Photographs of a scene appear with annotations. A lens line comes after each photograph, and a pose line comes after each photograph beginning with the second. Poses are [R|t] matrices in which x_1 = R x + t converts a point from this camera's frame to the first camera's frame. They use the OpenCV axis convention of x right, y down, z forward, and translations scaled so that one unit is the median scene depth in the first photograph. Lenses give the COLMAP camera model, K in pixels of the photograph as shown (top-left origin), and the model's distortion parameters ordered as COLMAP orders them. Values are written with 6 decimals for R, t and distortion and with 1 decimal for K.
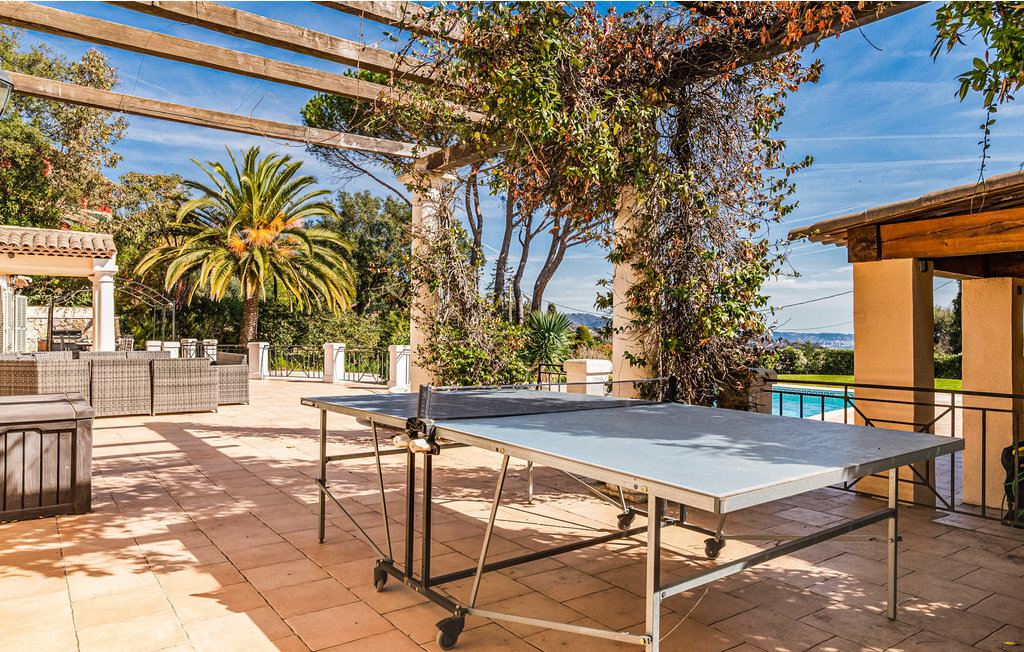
lens RADIAL K [[668.6, 0, 498.3], [0, 668.6, 326.2], [0, 0, 1]] dist [-0.004961, -0.000805]
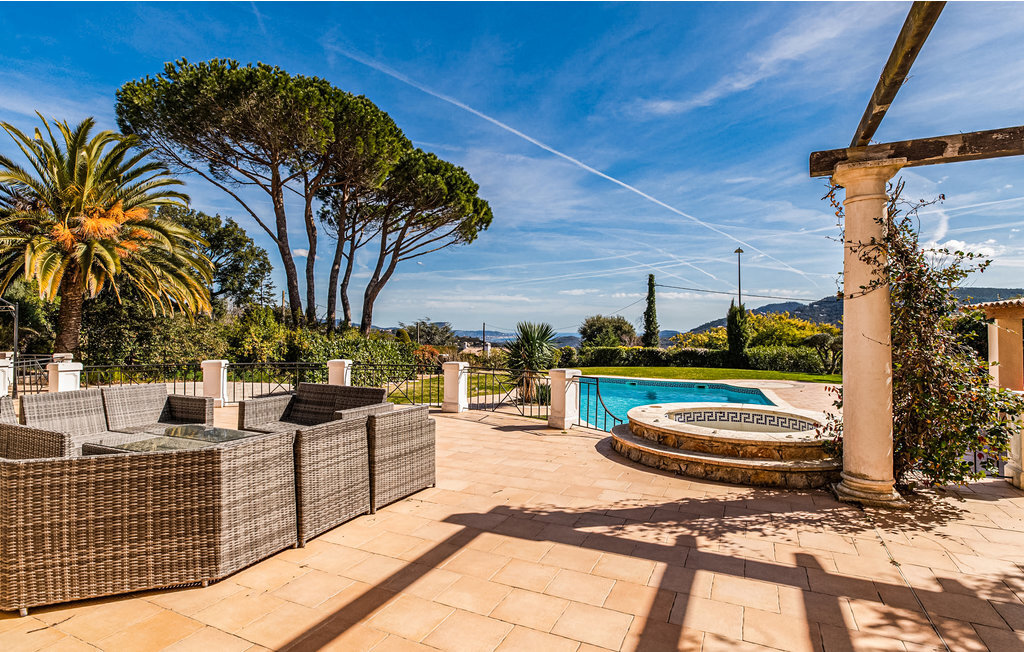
lens RADIAL K [[515.1, 0, 512.6], [0, 515.1, 313.0], [0, 0, 1]] dist [-0.000180, 0.000054]
pose [[0.874933, 0.015307, 0.484003, -0.157065], [-0.002860, 0.999646, -0.026445, -0.007162], [-0.484236, 0.021753, 0.874667, 0.135754]]
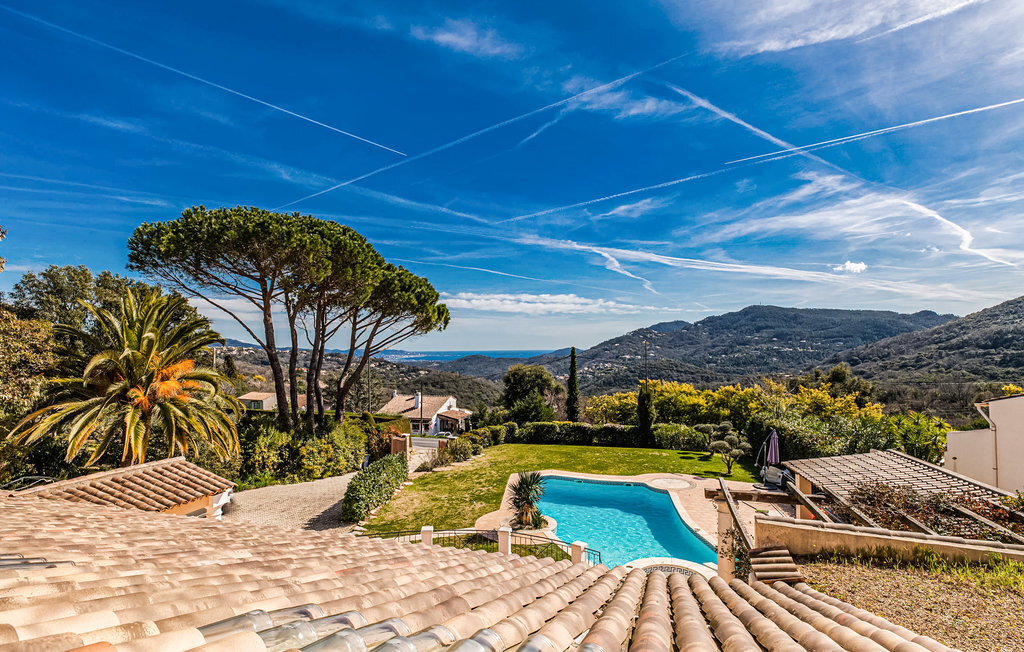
lens RADIAL K [[515.1, 0, 512.6], [0, 515.1, 313.0], [0, 0, 1]] dist [-0.000180, 0.000054]
pose [[0.771484, 0.033716, 0.635354, -0.337114], [0.004273, 0.998298, -0.058165, -0.149350], [-0.636234, 0.047588, 0.770027, 0.030483]]
